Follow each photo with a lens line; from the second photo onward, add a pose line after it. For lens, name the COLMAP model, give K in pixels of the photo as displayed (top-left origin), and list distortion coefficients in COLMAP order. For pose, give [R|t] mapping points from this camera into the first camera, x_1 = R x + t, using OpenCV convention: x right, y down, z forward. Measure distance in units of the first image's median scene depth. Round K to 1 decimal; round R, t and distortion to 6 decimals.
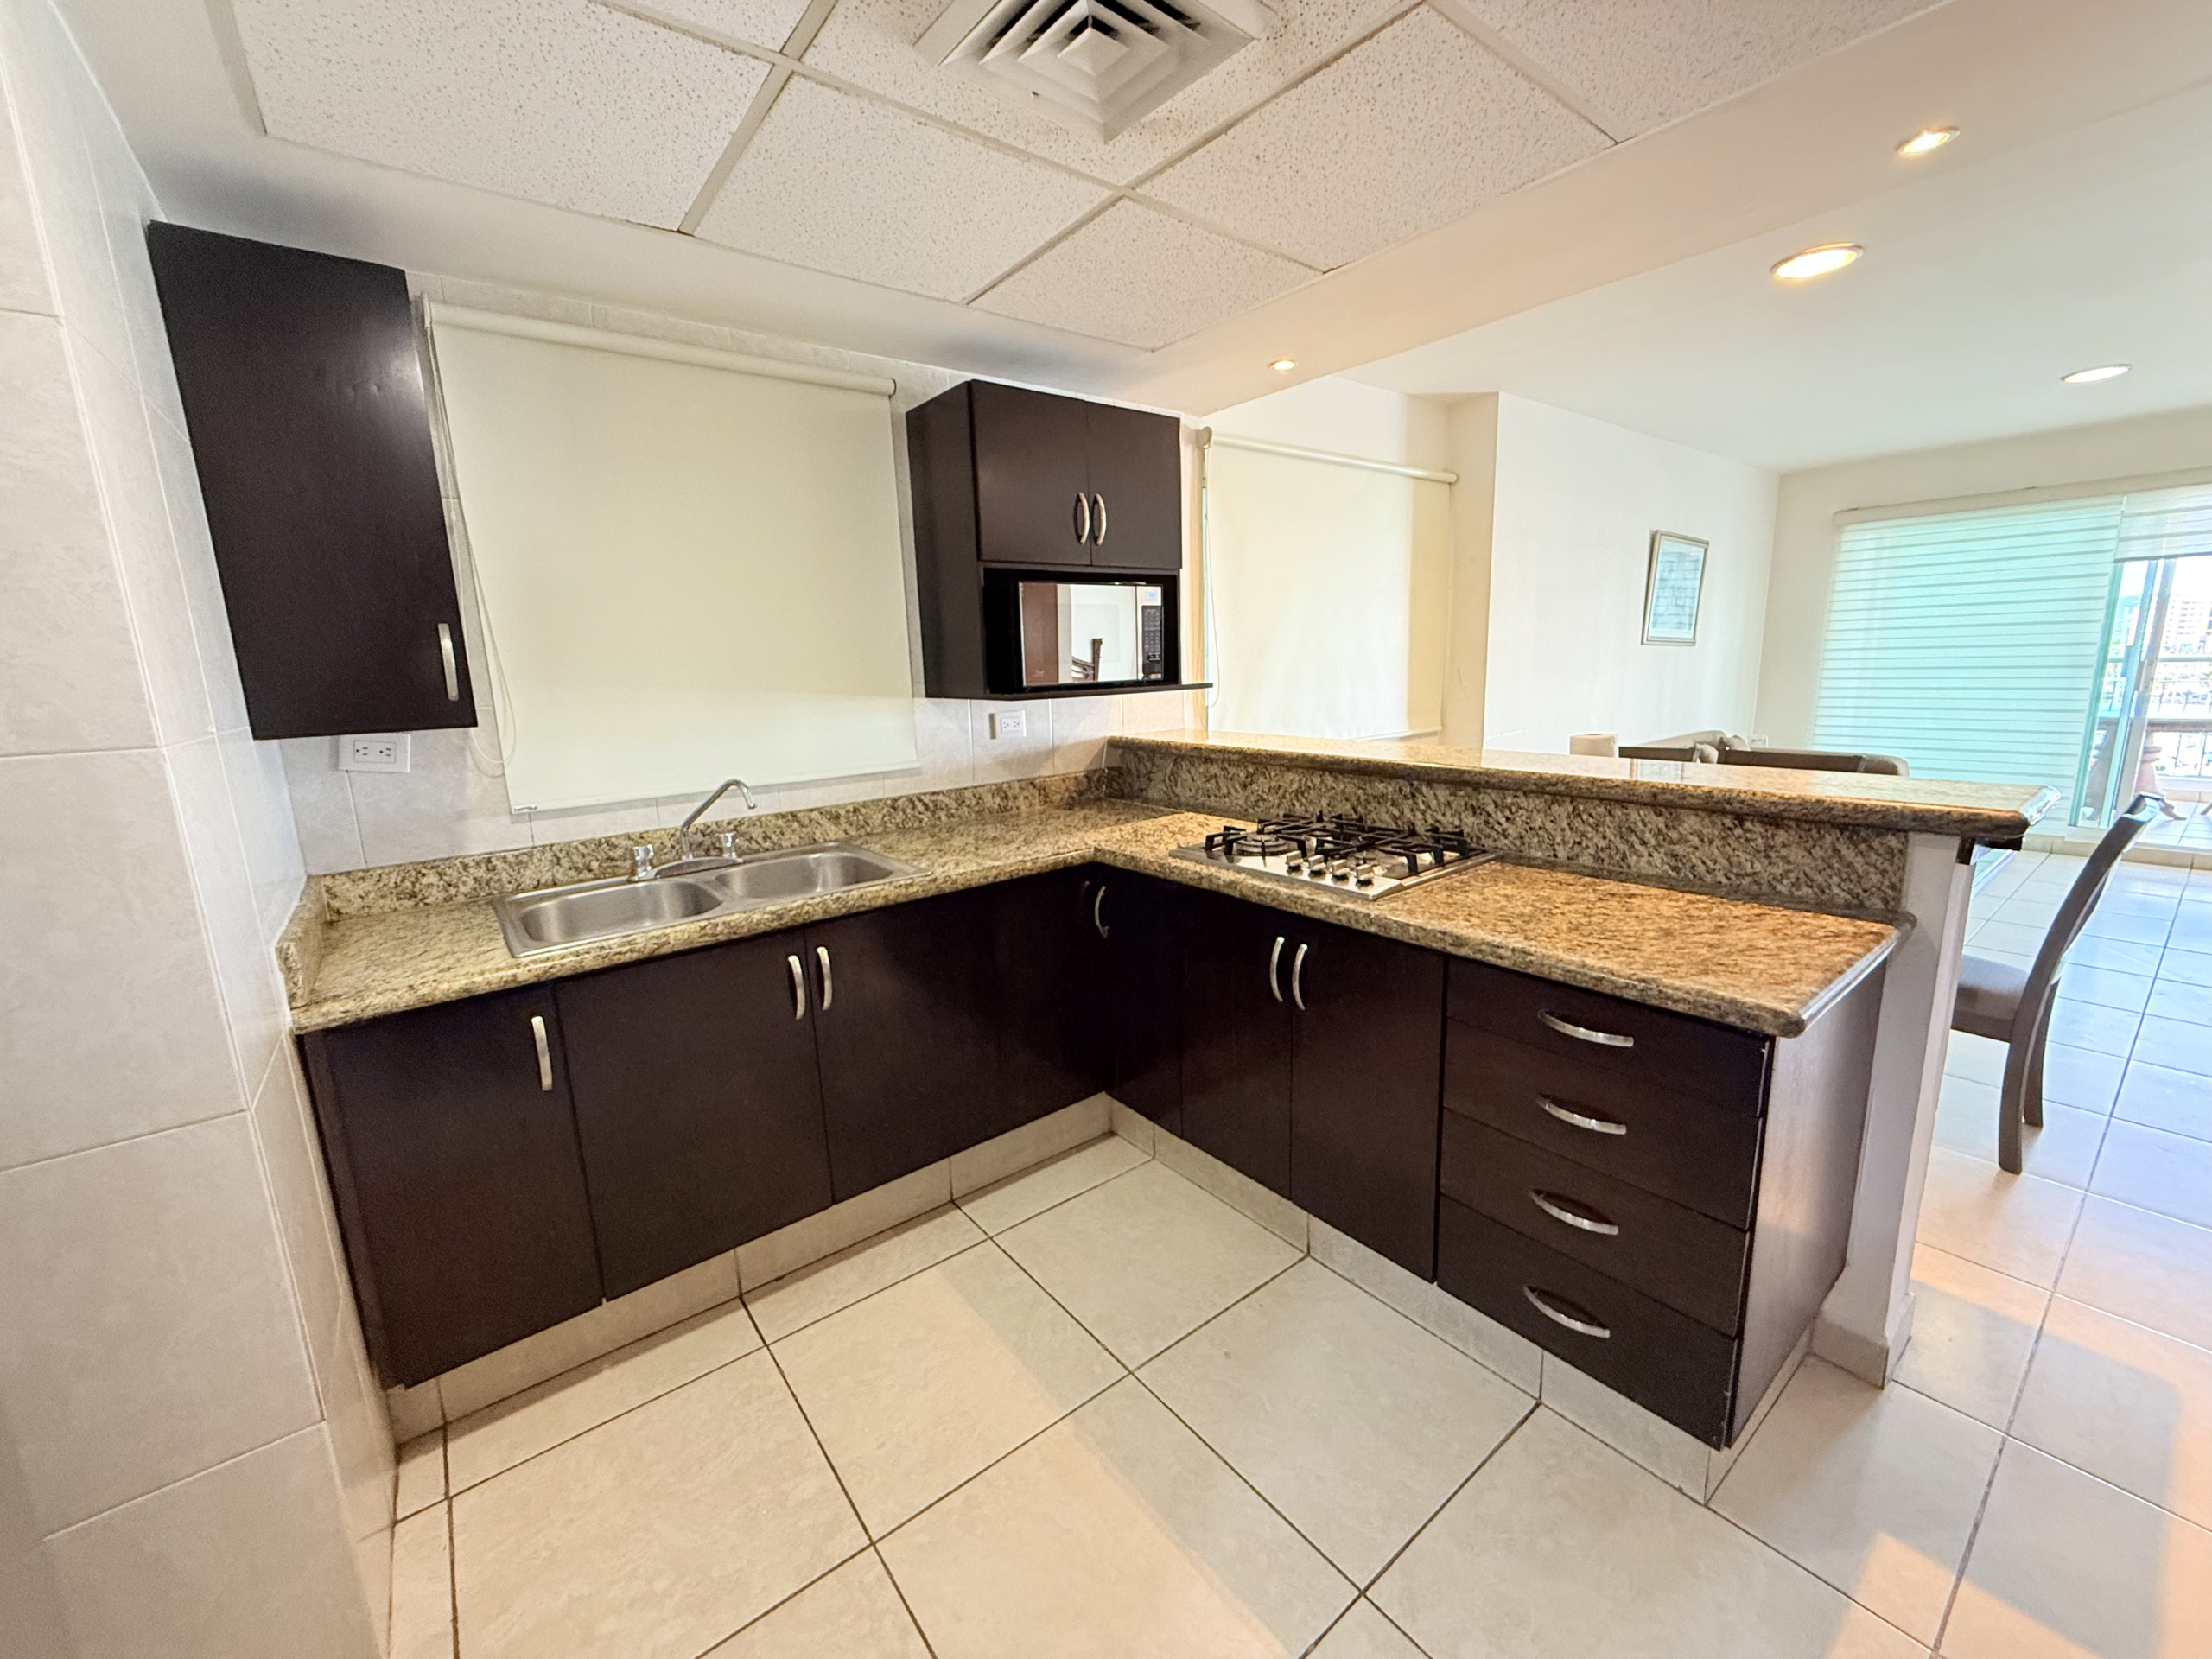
lens RADIAL K [[877.5, 0, 1100.6], [0, 877.5, 825.9], [0, 0, 1]] dist [-0.000712, 0.000046]
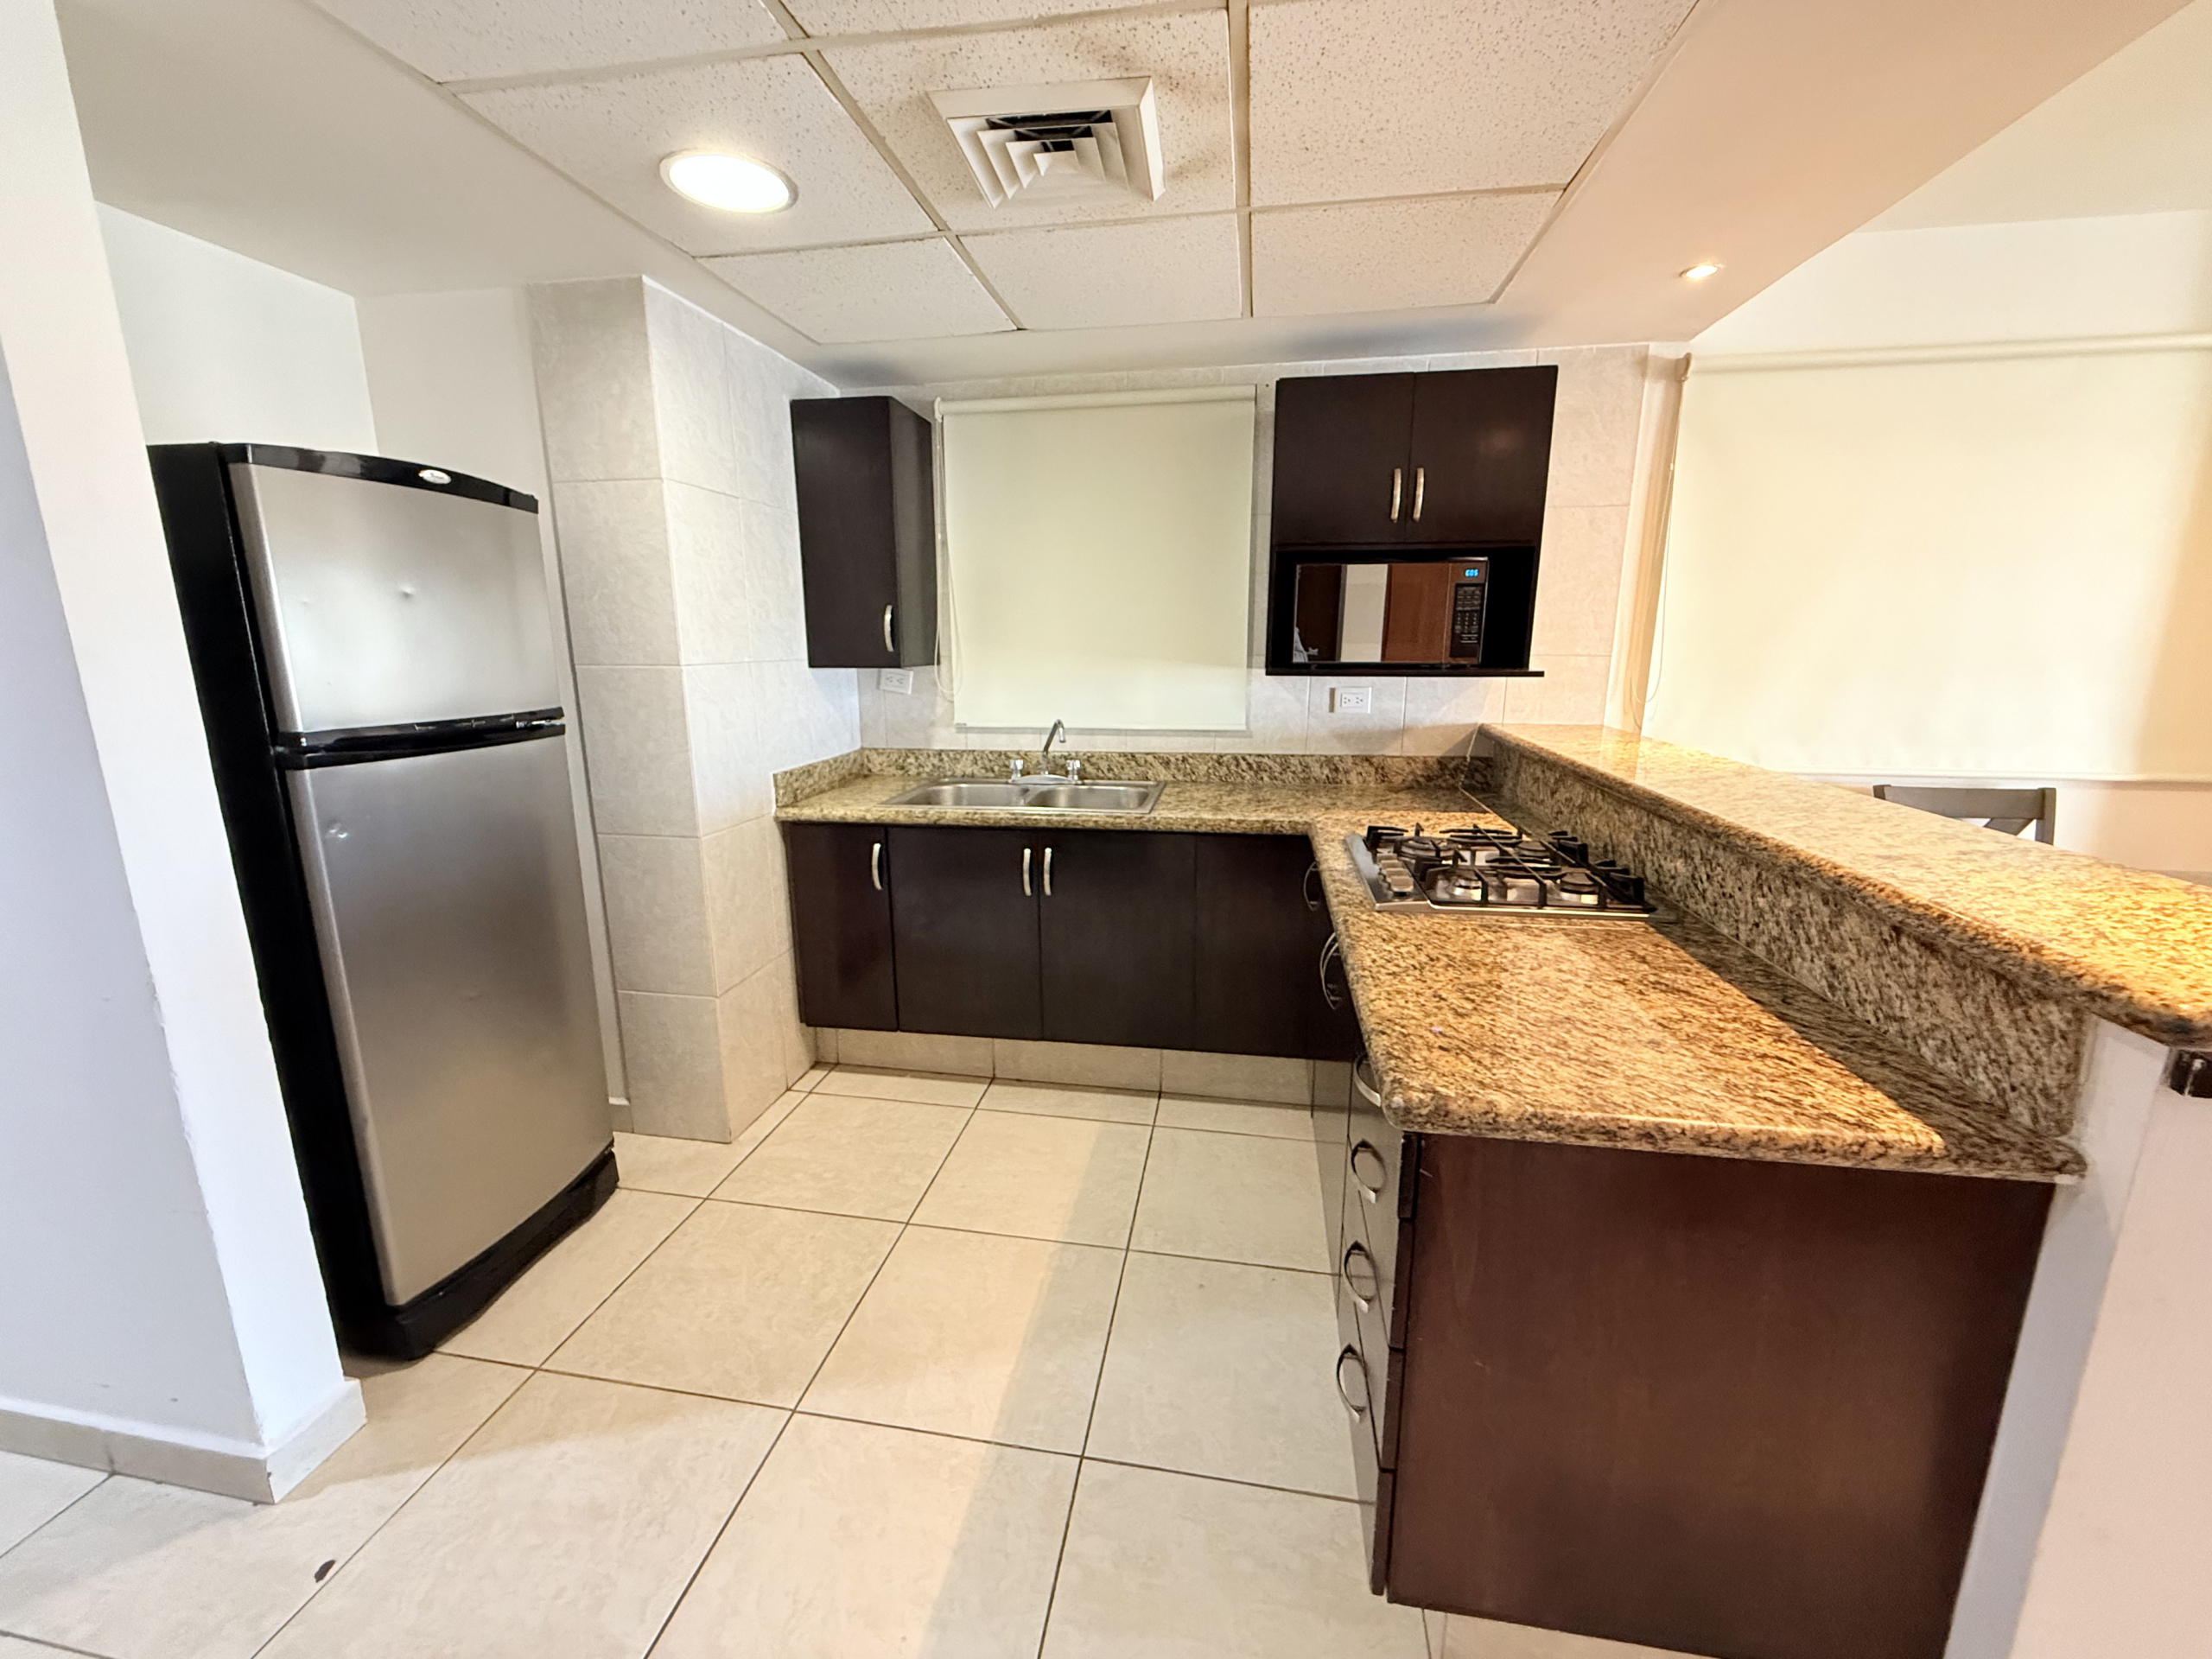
lens RADIAL K [[877.5, 0, 1098.8], [0, 877.5, 827.3], [0, 0, 1]] dist [-0.000712, 0.000046]
pose [[0.674603, 0.187818, -0.713888, 0.658754], [-0.158326, 0.981398, 0.108586, -0.049402], [0.721002, 0.039775, 0.691790, 0.117862]]
